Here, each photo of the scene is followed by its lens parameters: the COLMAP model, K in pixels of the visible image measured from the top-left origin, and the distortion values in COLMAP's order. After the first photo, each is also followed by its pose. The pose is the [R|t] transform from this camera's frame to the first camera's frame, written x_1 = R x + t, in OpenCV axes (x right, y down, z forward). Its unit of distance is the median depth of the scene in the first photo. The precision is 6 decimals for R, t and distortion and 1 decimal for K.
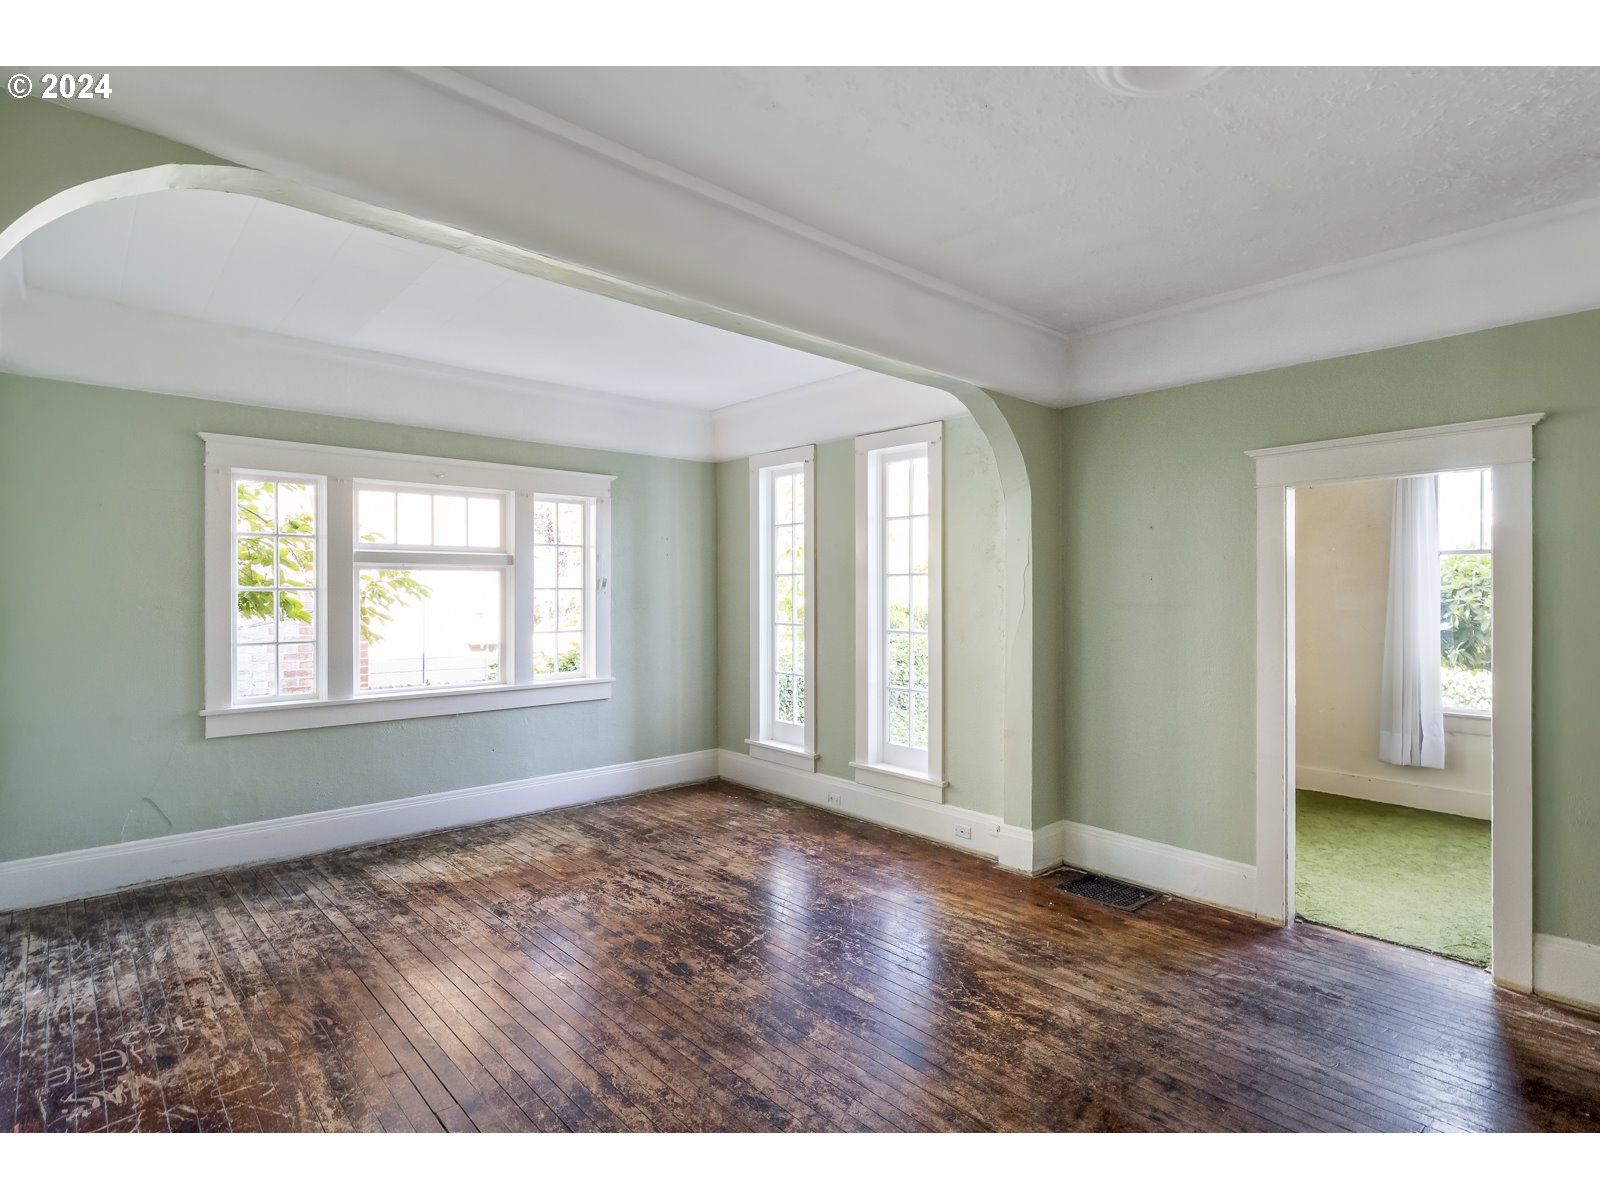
lens RADIAL K [[807.1, 0, 807.7], [0, 807.1, 594.4], [0, 0, 1]] dist [-0.000718, 0.000079]
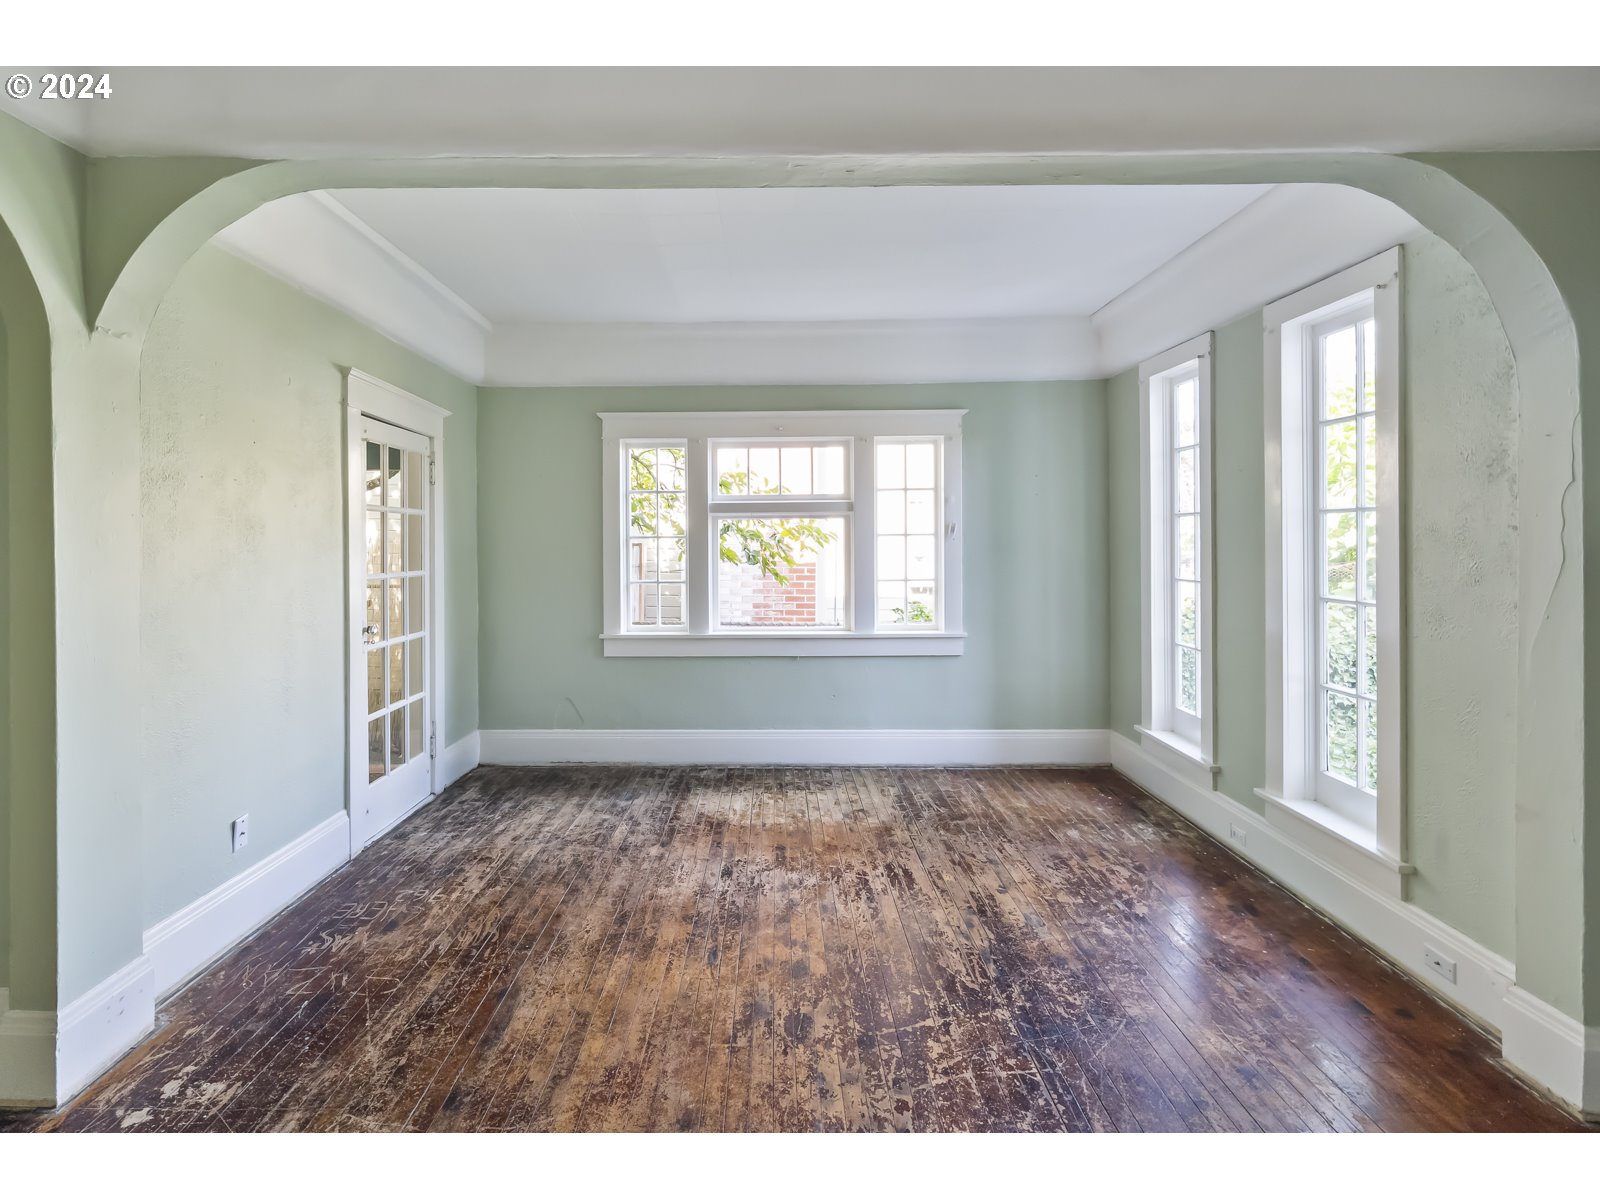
lens RADIAL K [[741.3, 0, 763.2], [0, 741.3, 537.3], [0, 0, 1]] dist [-0.000591, -0.000296]
pose [[0.727052, -0.003290, -0.686575, 0.210079], [0.003597, 0.999993, -0.000983, -0.004782], [0.686573, -0.001755, 0.727058, 0.308694]]
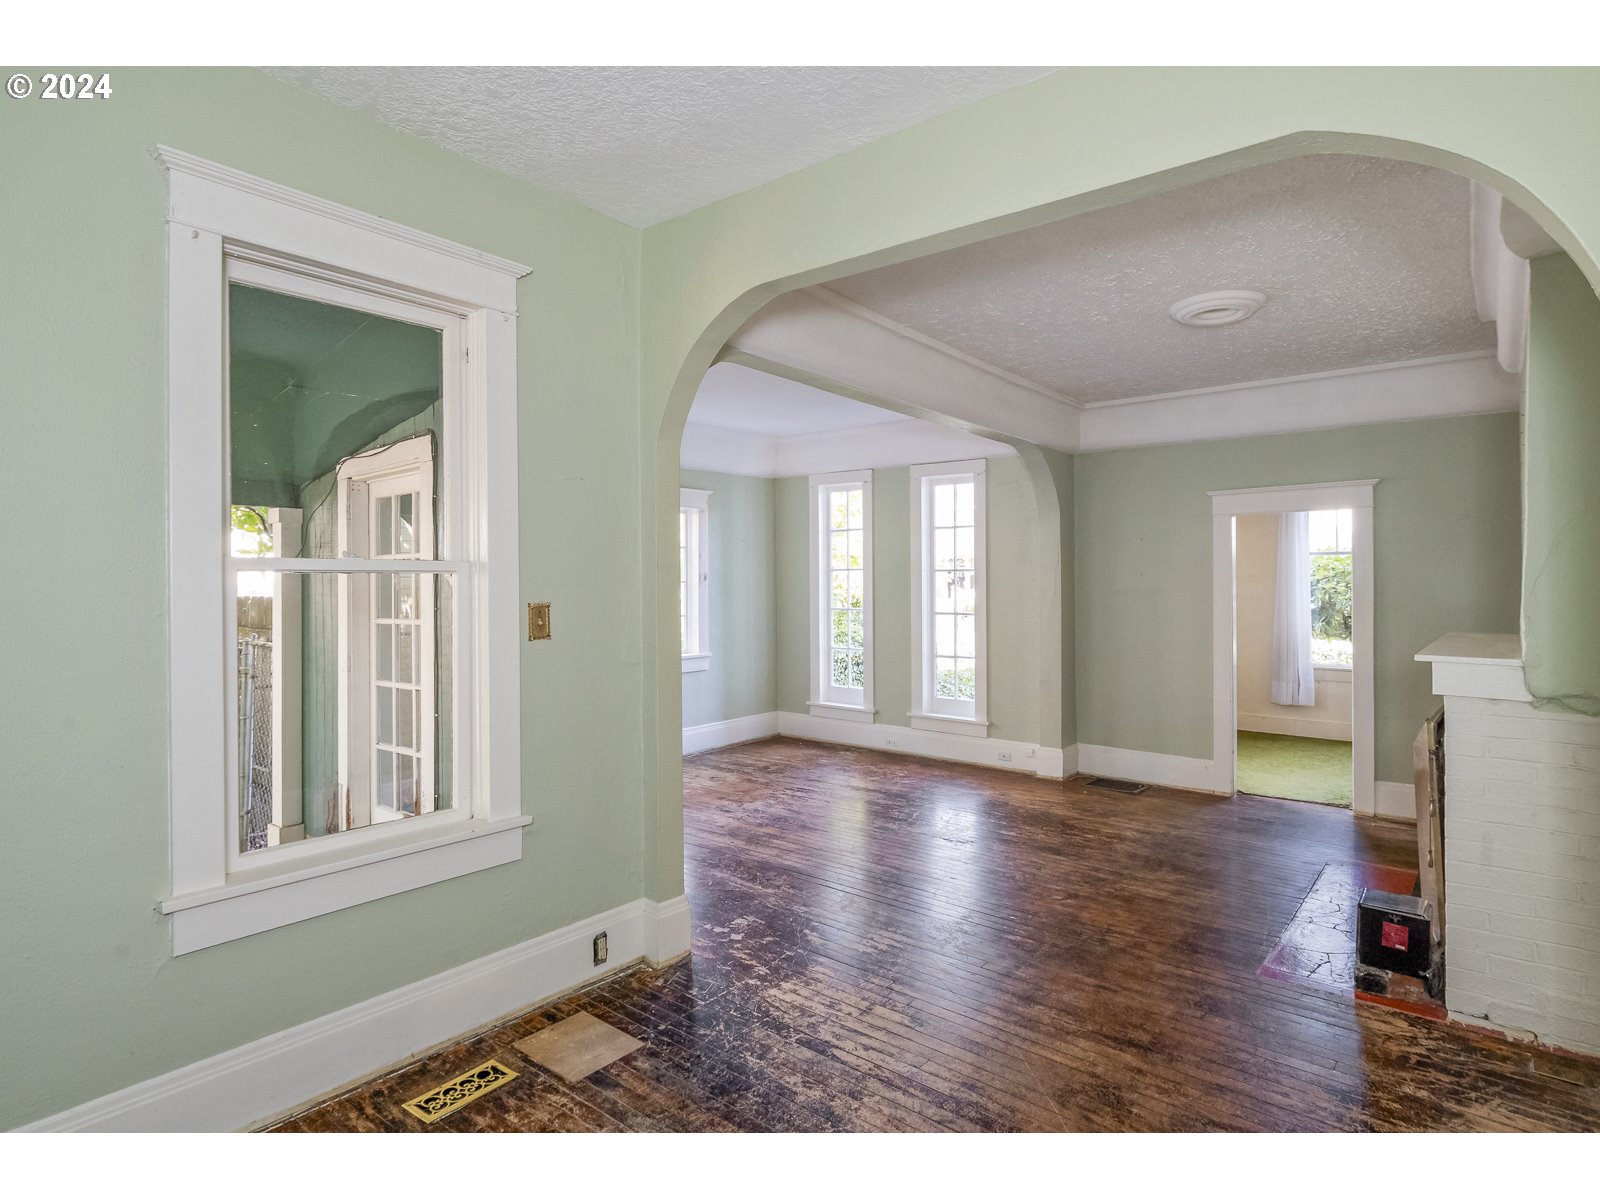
lens RADIAL K [[840.8, 0, 803.1], [0, 840.8, 583.7], [0, 0, 1]] dist [-0.000758, -0.000379]
pose [[0.989211, -0.004667, 0.146425, -0.369873], [0.004679, 0.999989, 0.000266, -0.004753], [-0.146425, 0.000422, 0.989222, -0.387972]]
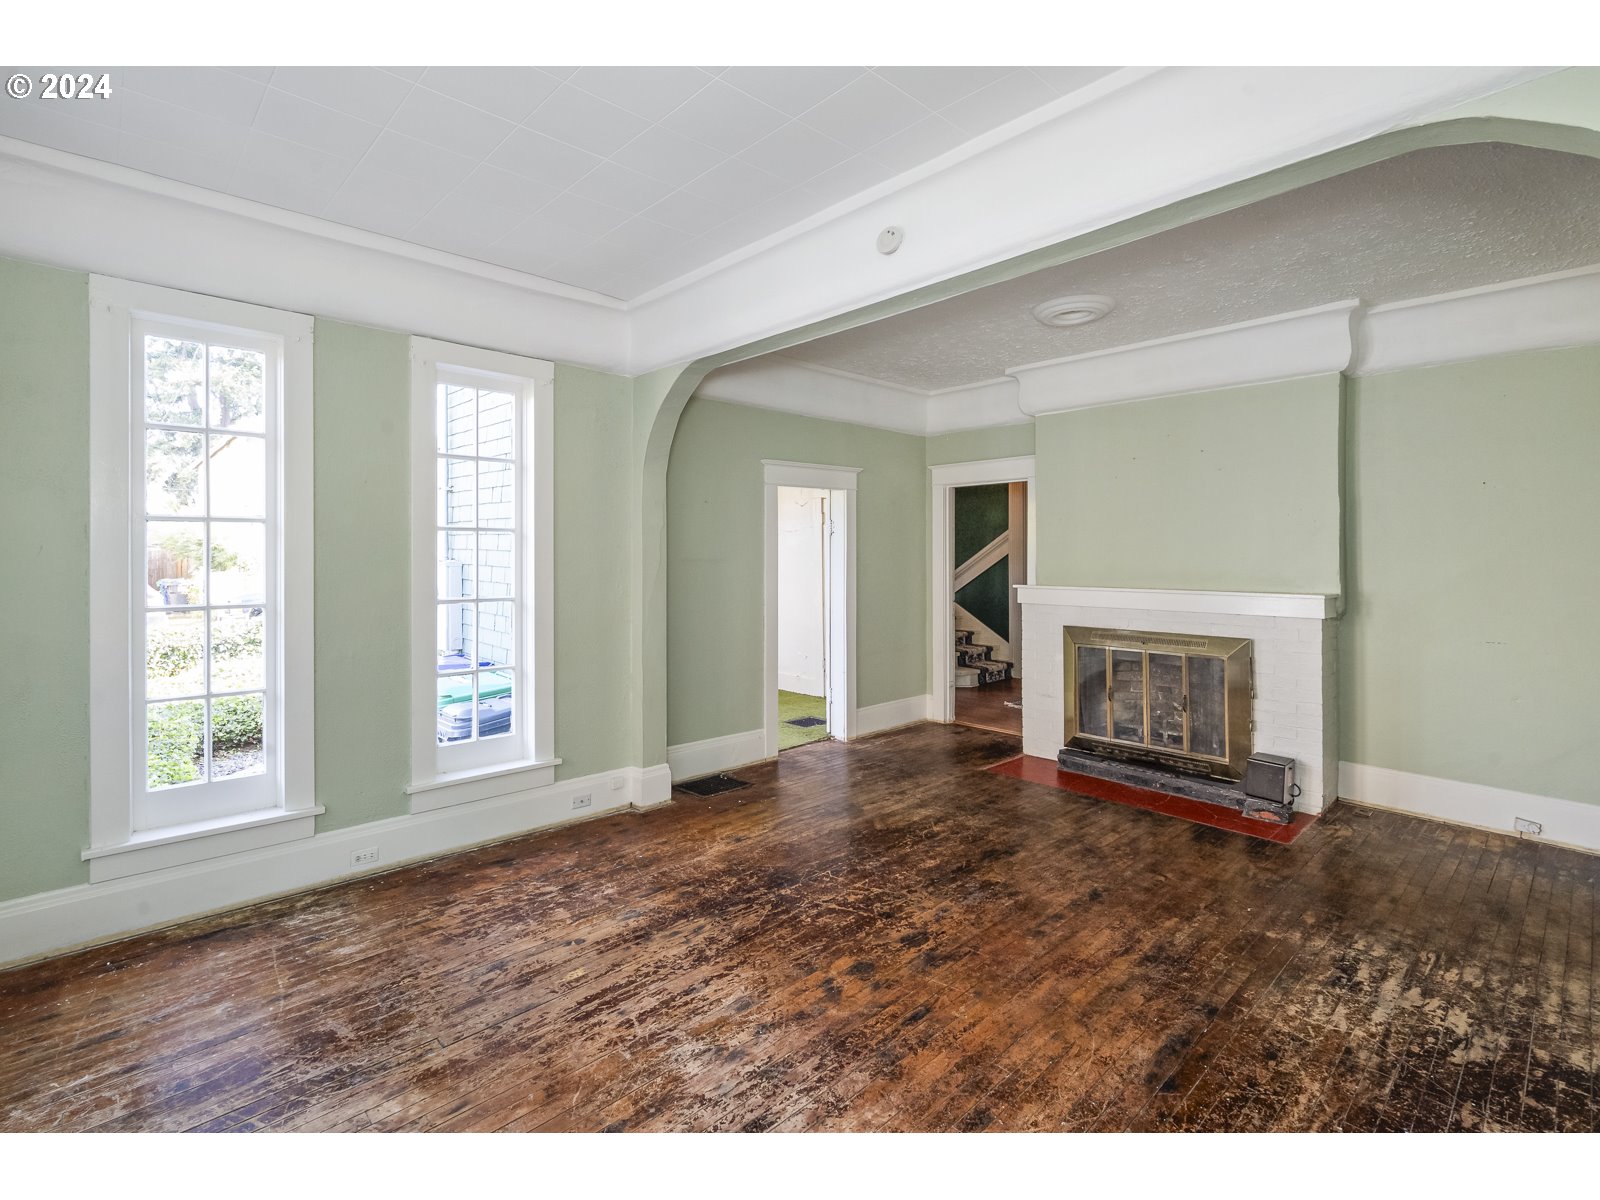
lens RADIAL K [[754.5, 0, 778.0], [0, 754.5, 548.7], [0, 0, 1]] dist [0.000641, -0.000399]
pose [[-0.001752, 0.002706, 0.999995, -0.723015], [0.000498, 0.999996, -0.002706, -0.003044], [-0.999998, 0.000493, -0.001753, 0.789101]]
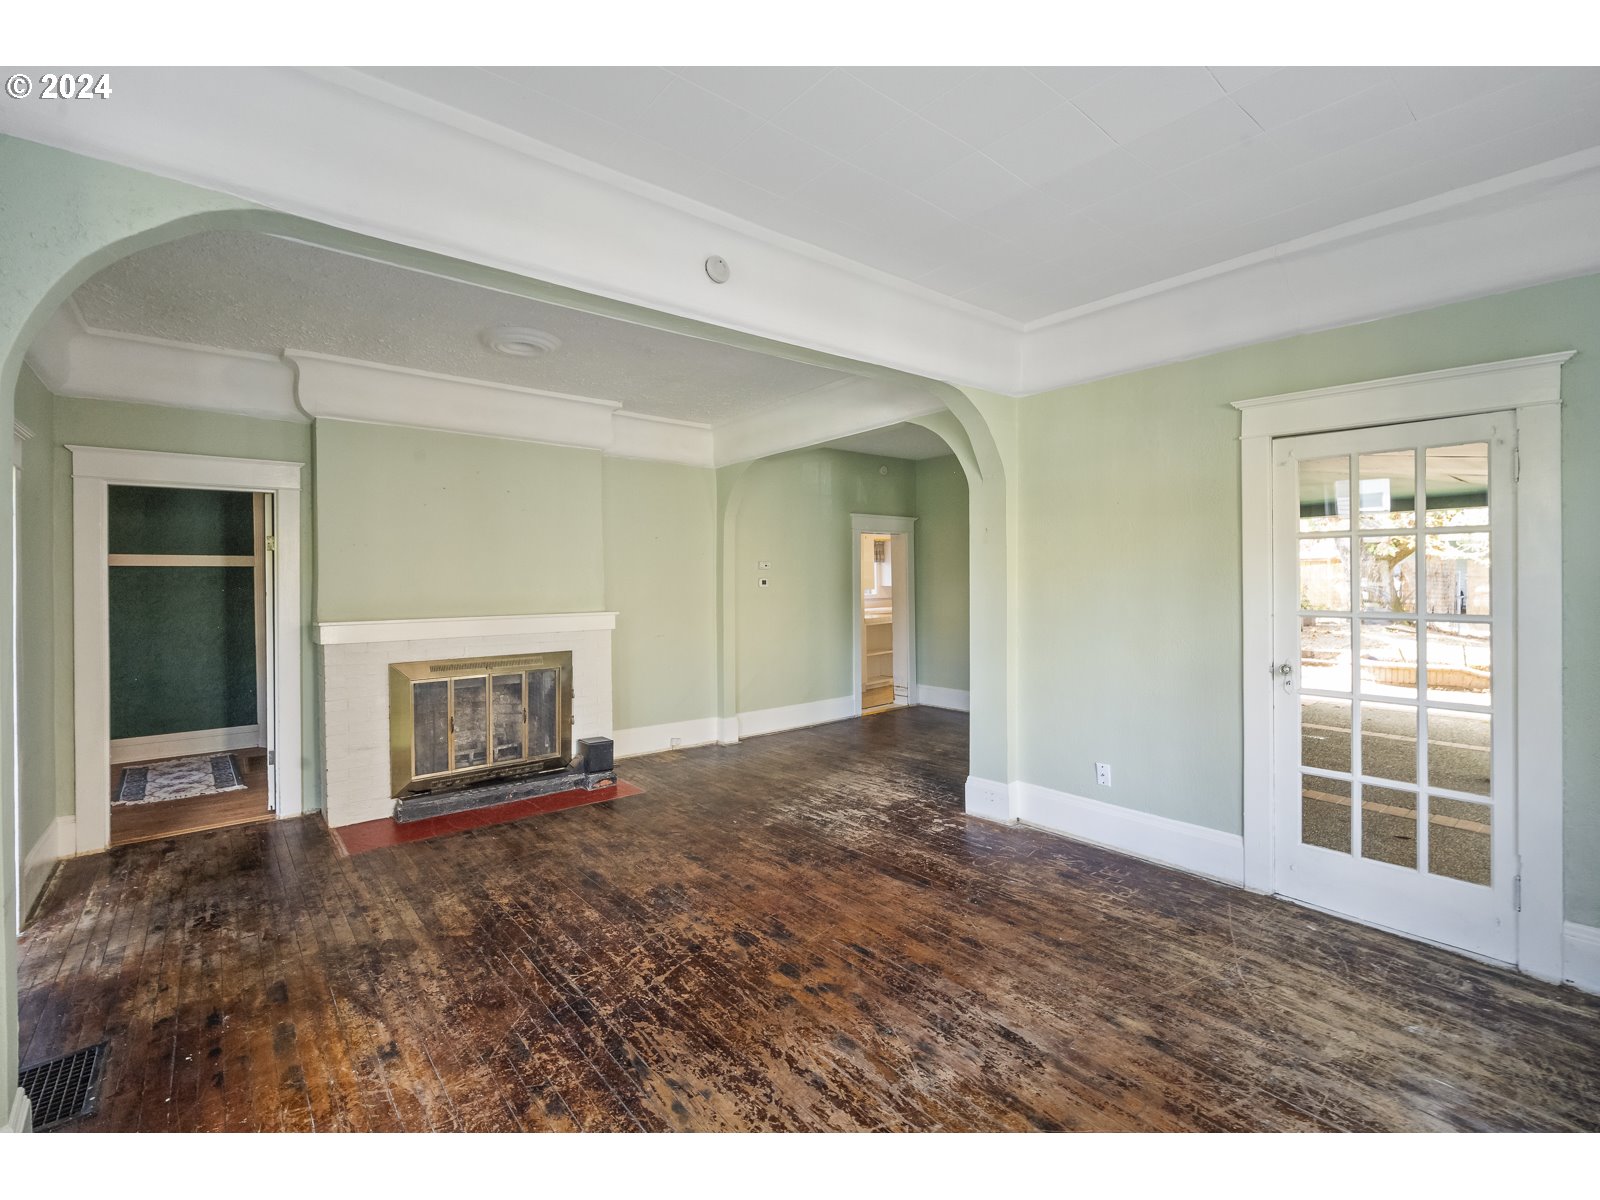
lens RADIAL K [[721.3, 0, 798.2], [0, 721.3, 583.4], [0, 0, 1]] dist [0.001449, 0.000039]
pose [[-0.999040, 0.006782, 0.043277, -0.182241], [0.006906, 0.999972, 0.002714, 0.001937], [-0.043257, 0.003011, -0.999059, 1.303865]]
